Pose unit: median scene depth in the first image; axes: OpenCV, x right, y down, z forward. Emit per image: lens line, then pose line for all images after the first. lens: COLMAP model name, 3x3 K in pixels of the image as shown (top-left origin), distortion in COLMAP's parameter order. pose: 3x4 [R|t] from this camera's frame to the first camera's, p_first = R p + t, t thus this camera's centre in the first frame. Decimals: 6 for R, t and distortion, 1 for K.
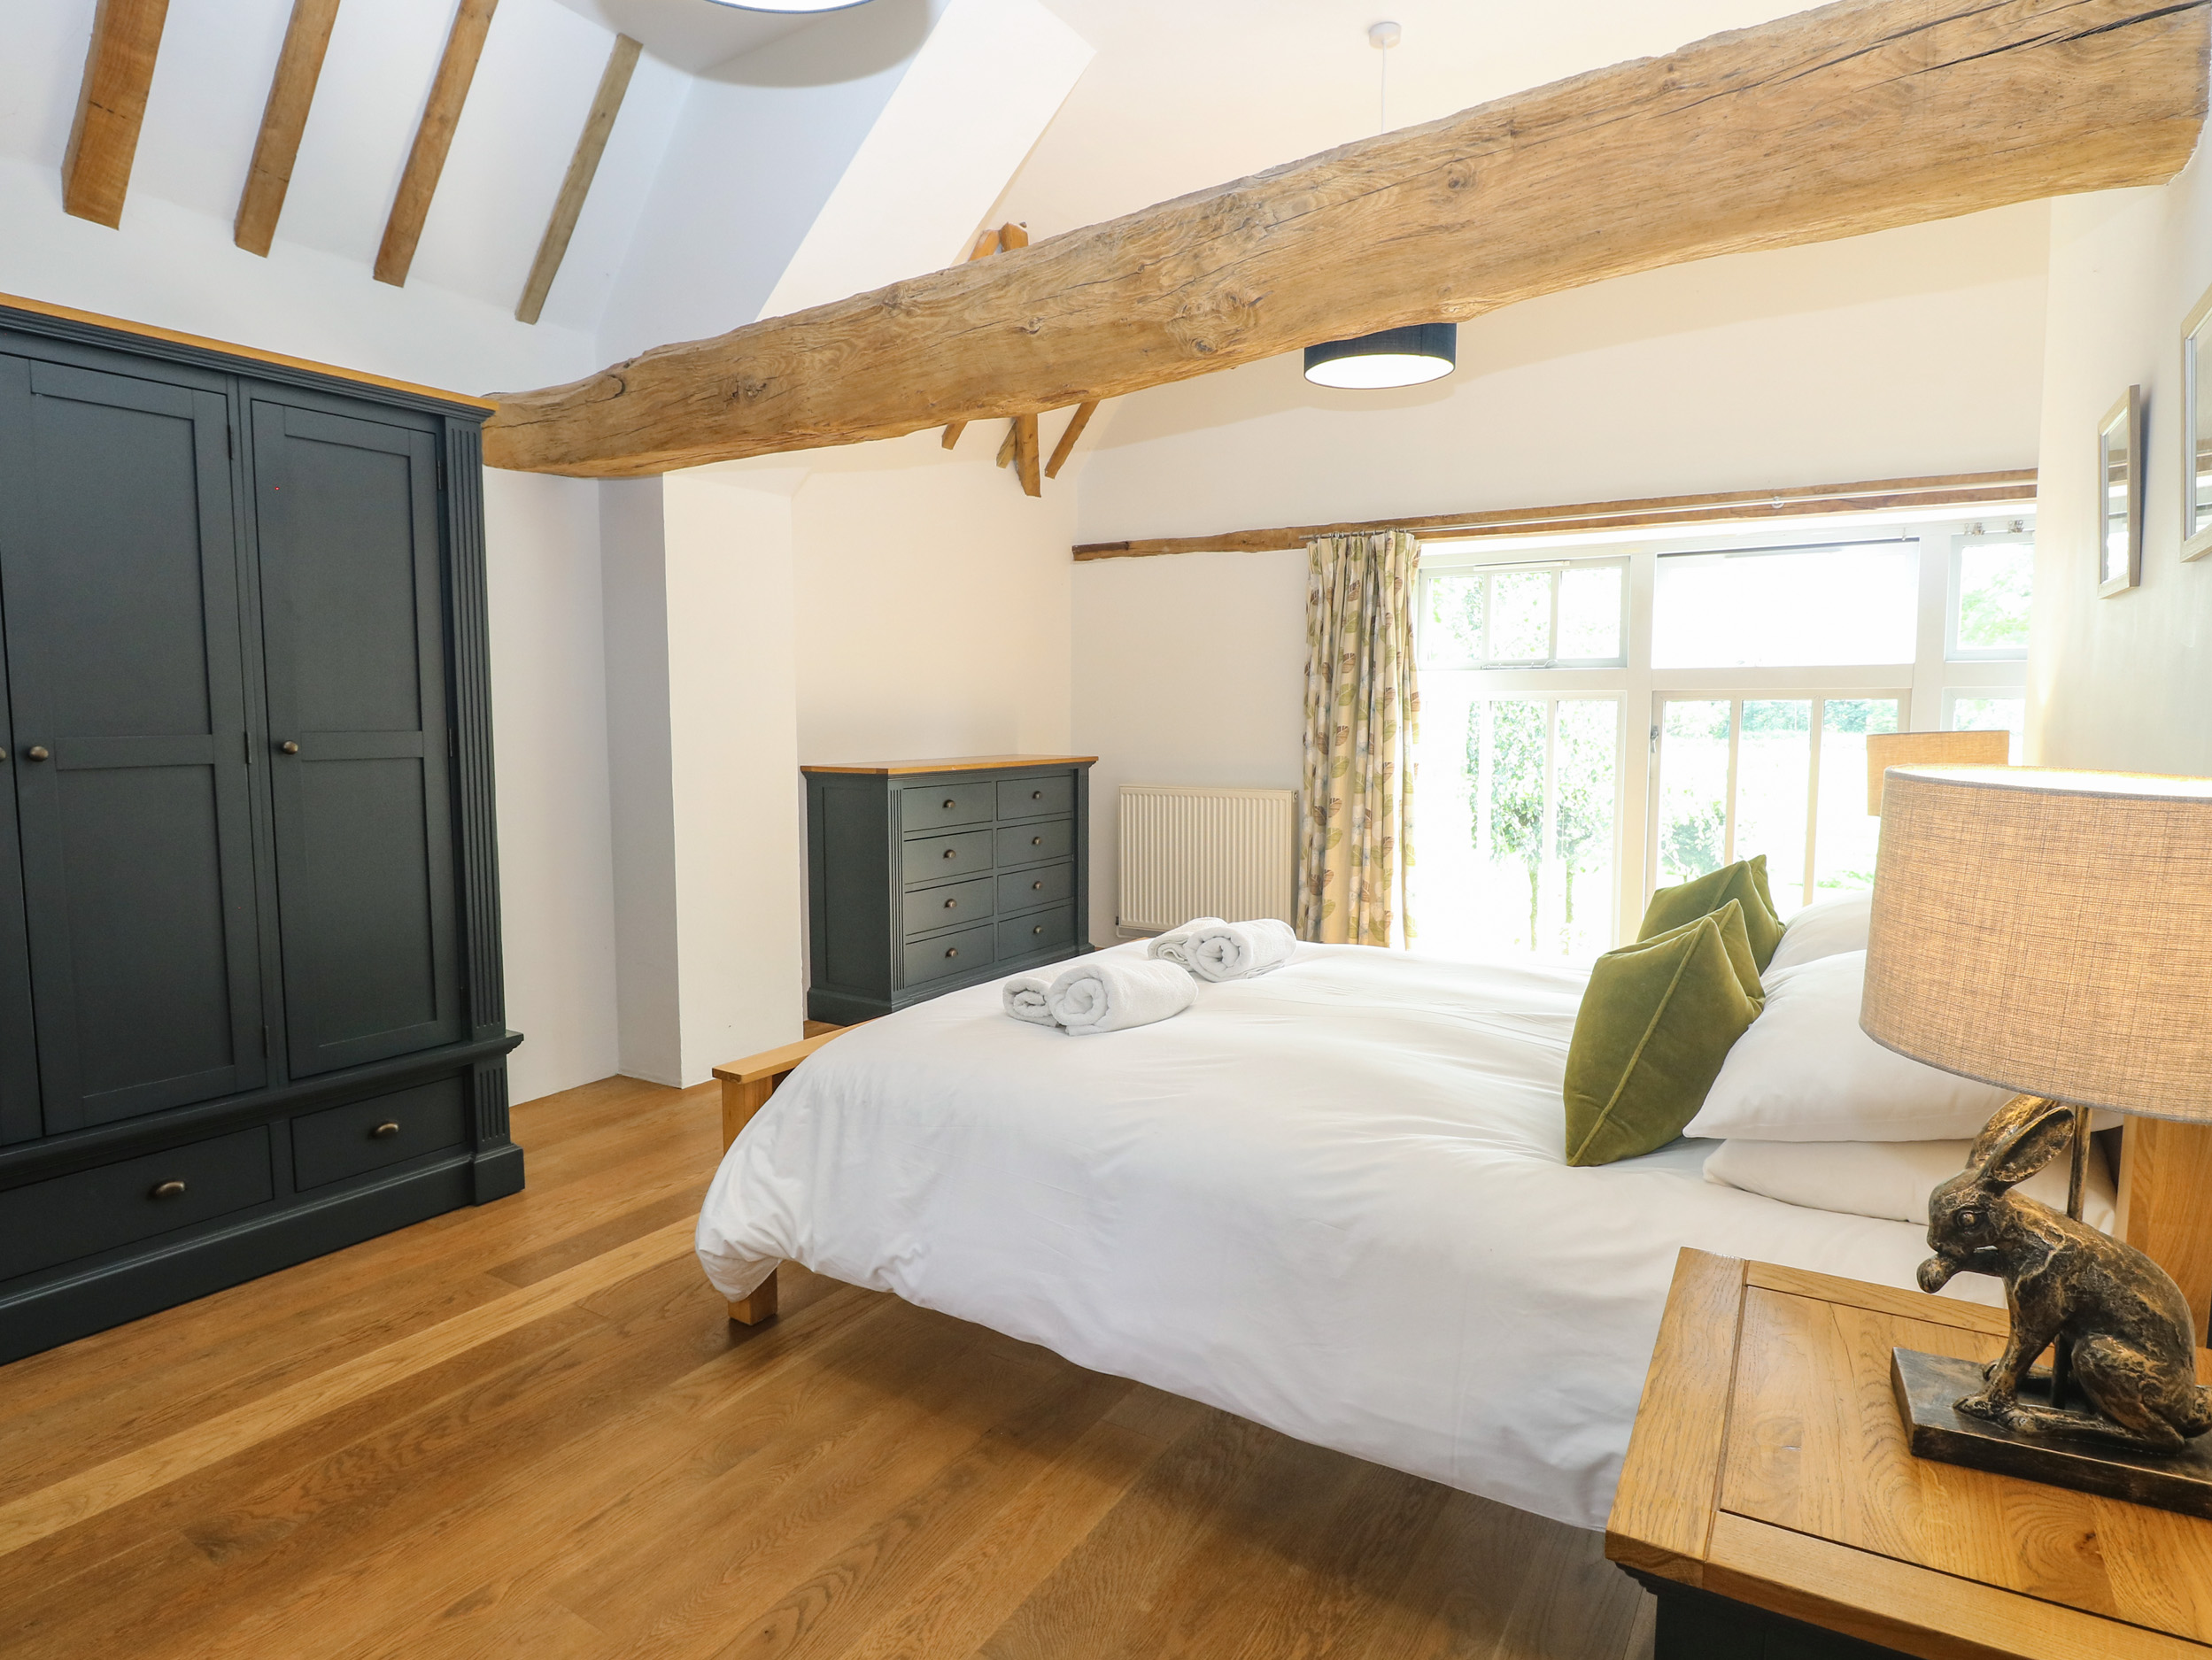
lens RADIAL K [[1227.6, 0, 1106.0], [0, 1227.6, 830.0], [0, 0, 1]] dist [-0.000015, -0.013533]
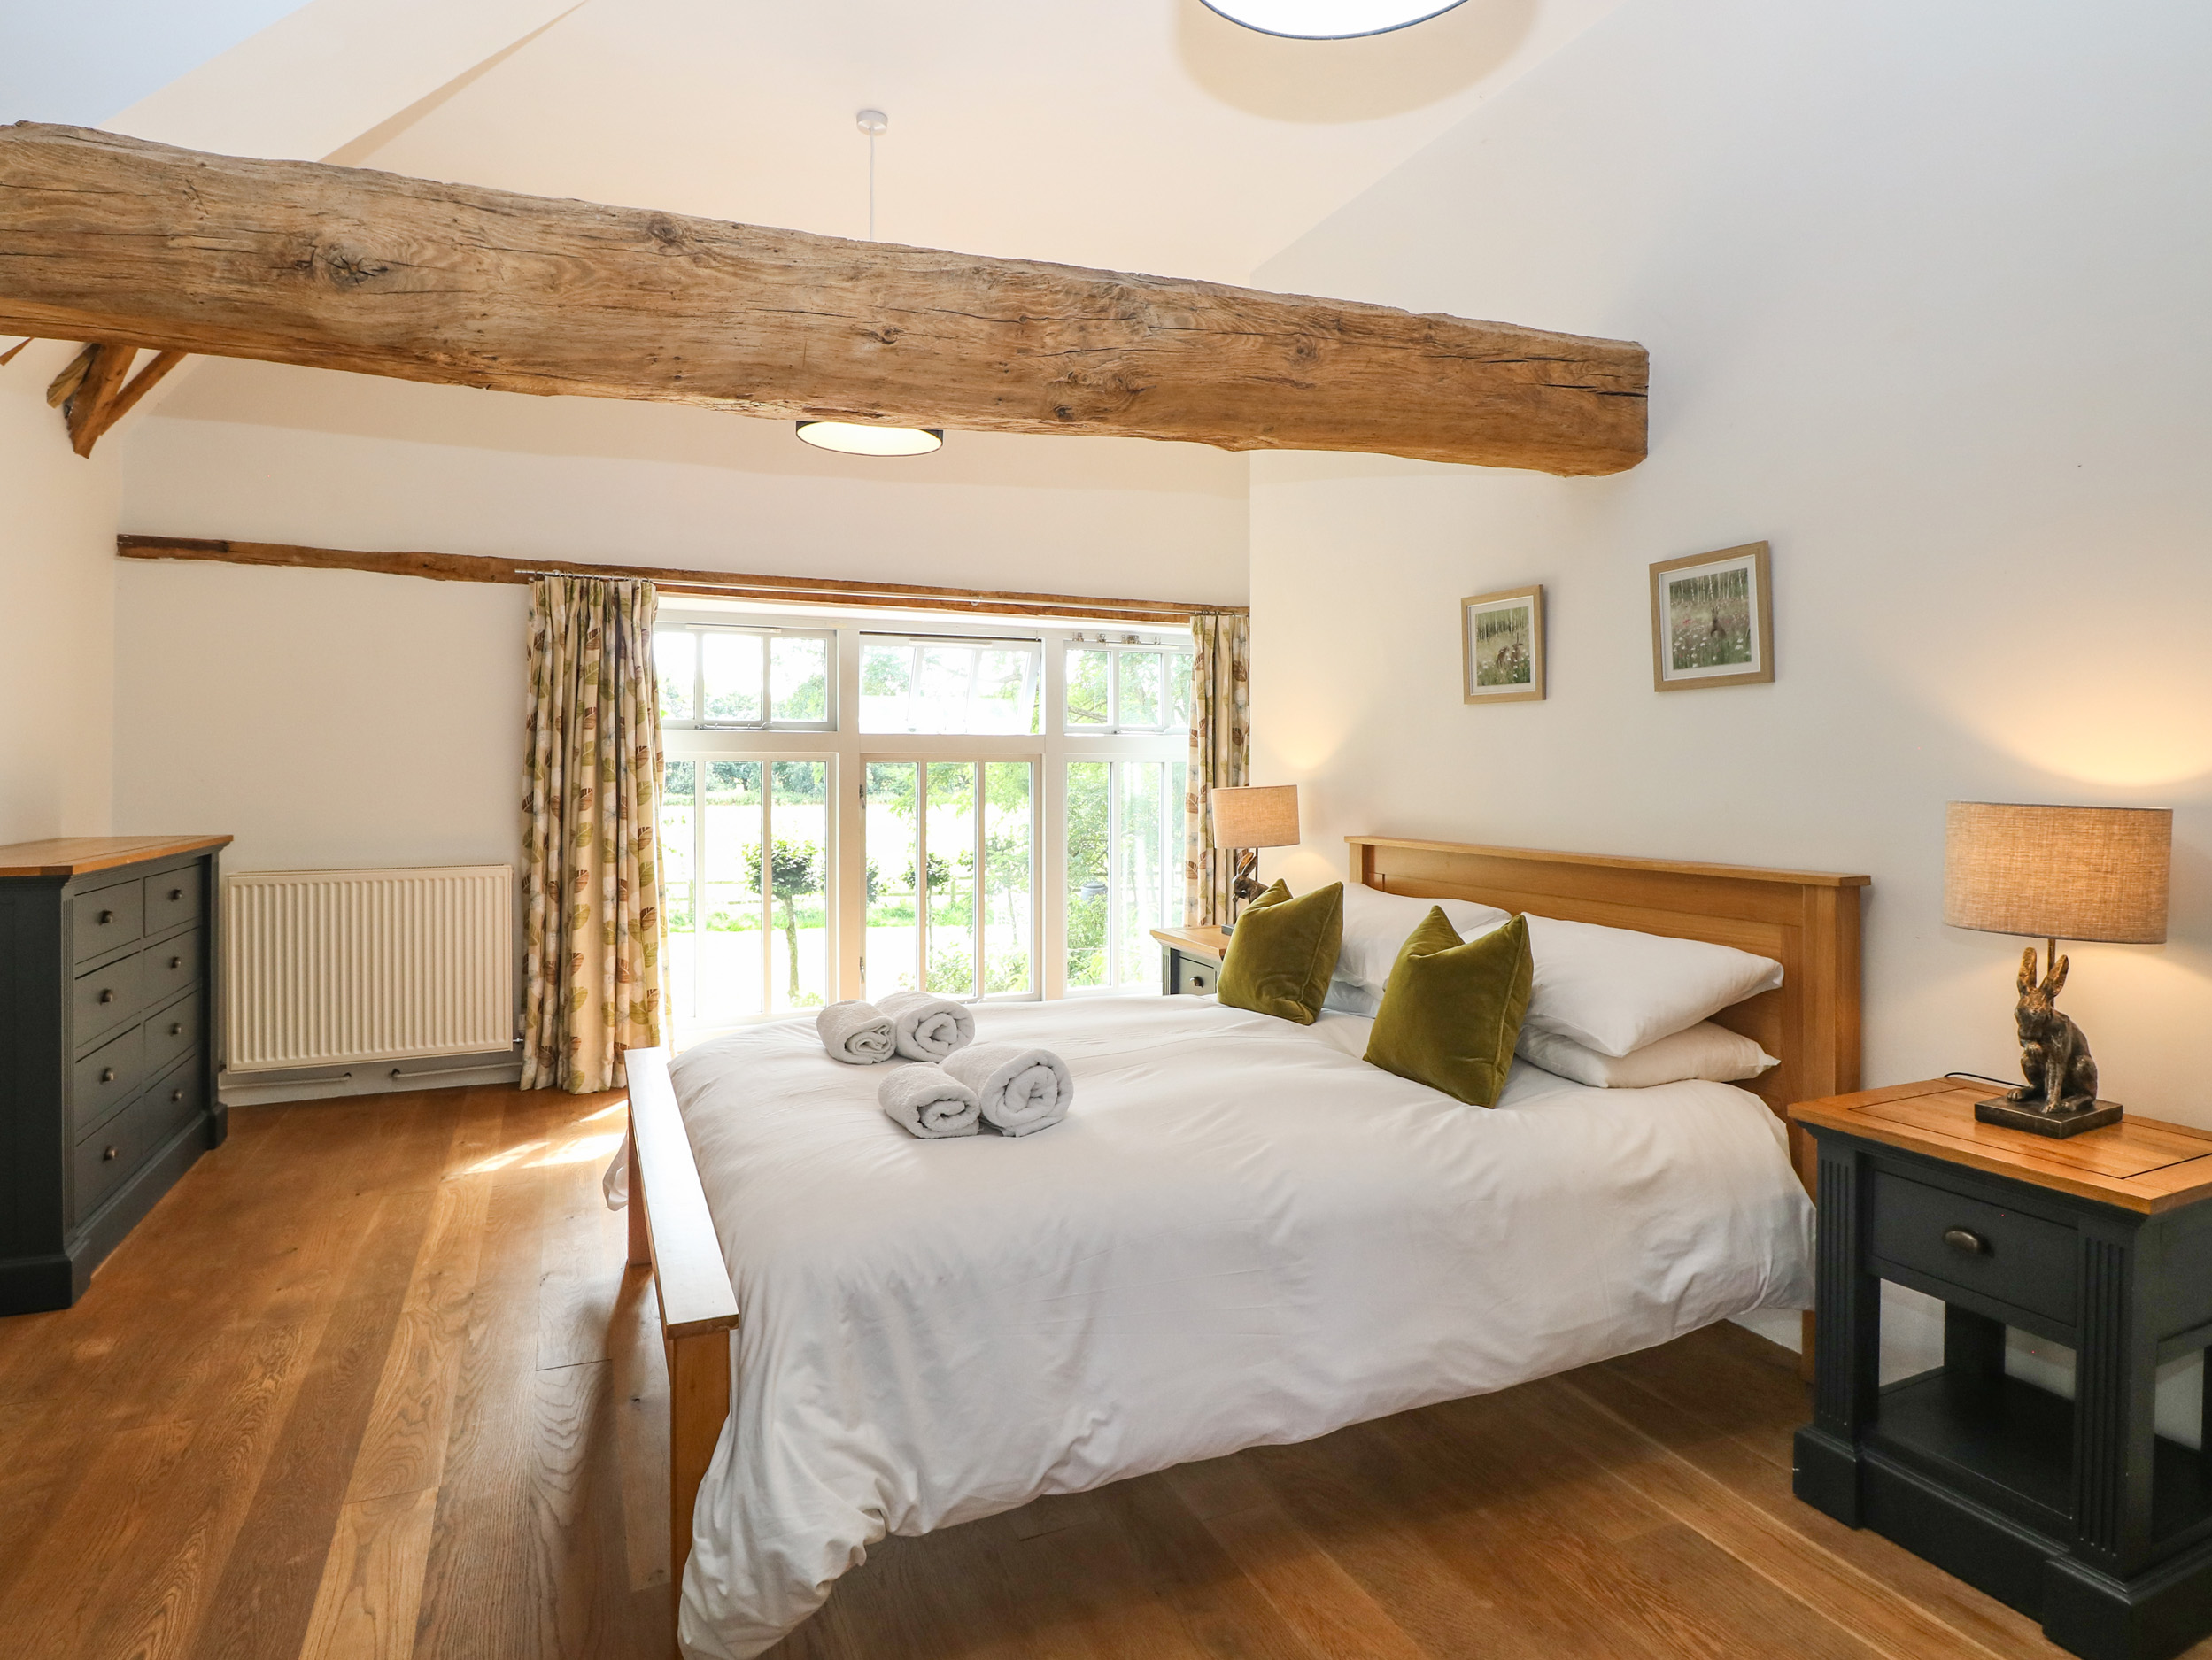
lens RADIAL K [[1225.1, 0, 1103.1], [0, 1225.1, 784.0], [0, 0, 1]] dist [-0.004367, -0.001857]
pose [[0.560779, -0.008905, 0.827918, -0.389299], [0.079384, 0.995914, -0.043058, -0.023564], [-0.824151, 0.089870, 0.559194, 0.230538]]
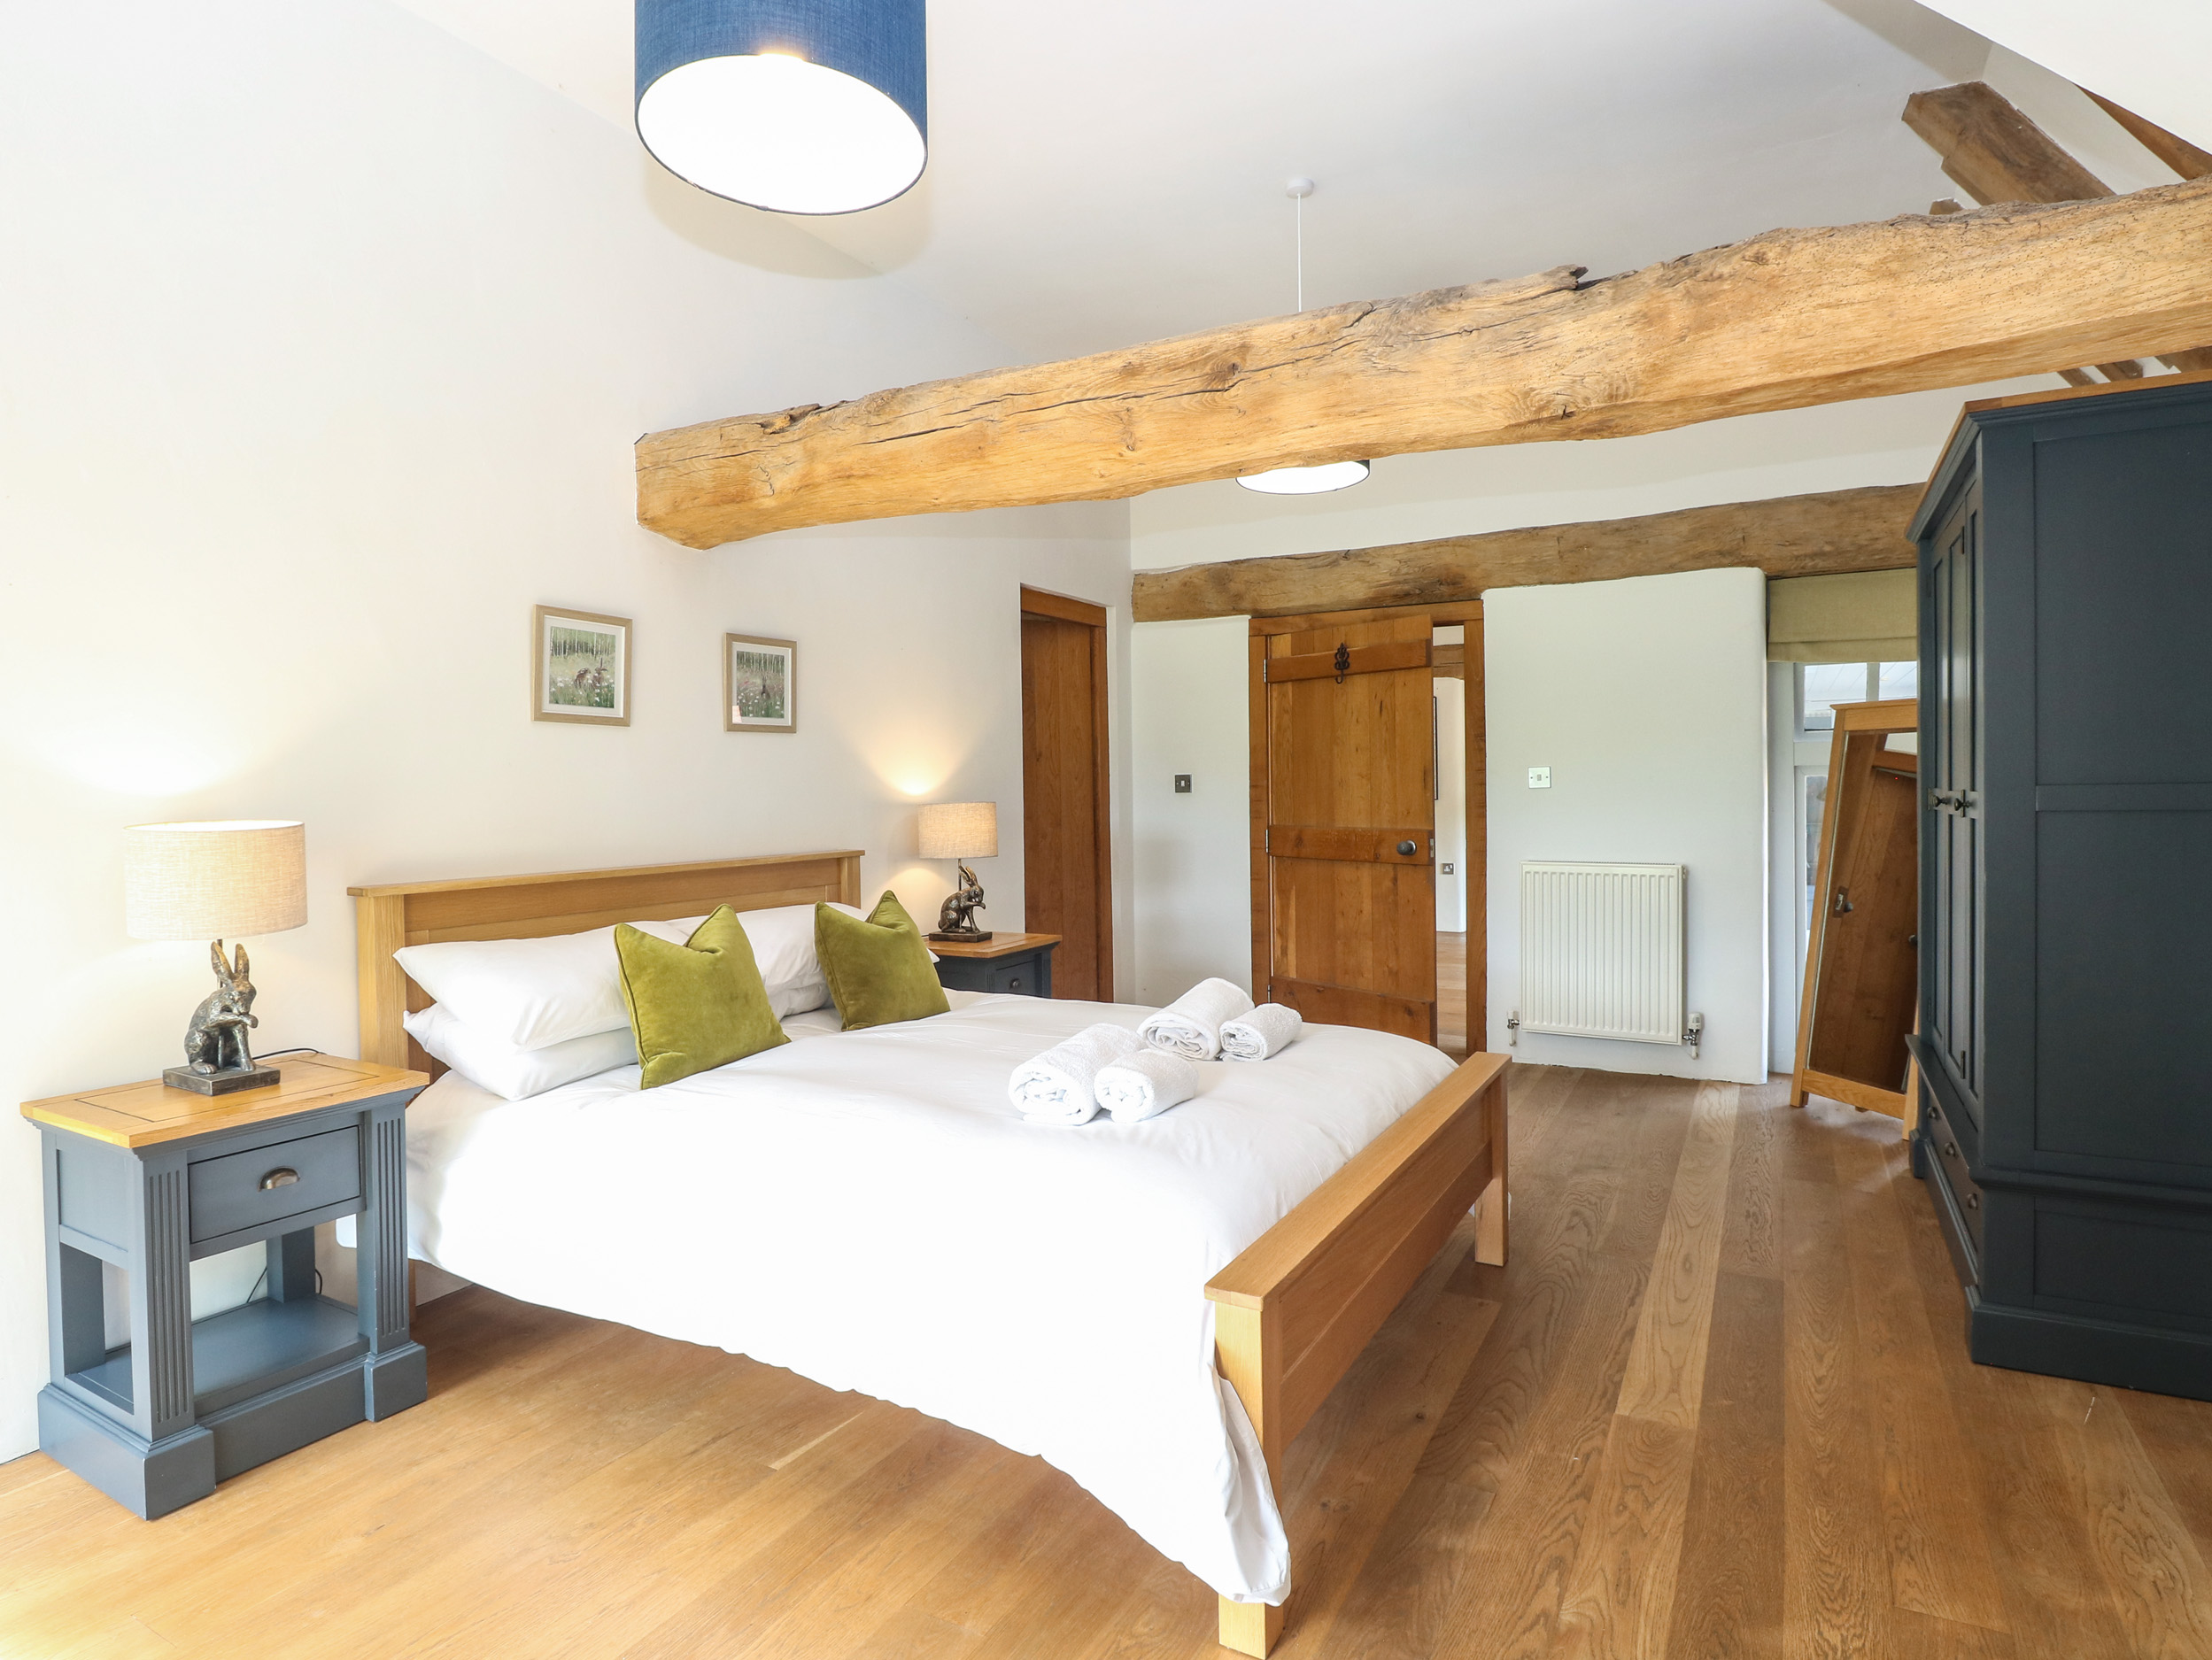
lens RADIAL K [[1227.6, 0, 1106.0], [0, 1227.6, 830.0], [0, 0, 1]] dist [-0.000015, -0.013533]
pose [[-0.998343, 0.018816, -0.054385, 0.091315], [0.011822, 0.991938, 0.126174, -0.111860], [0.056321, 0.125322, -0.990516, 1.195650]]
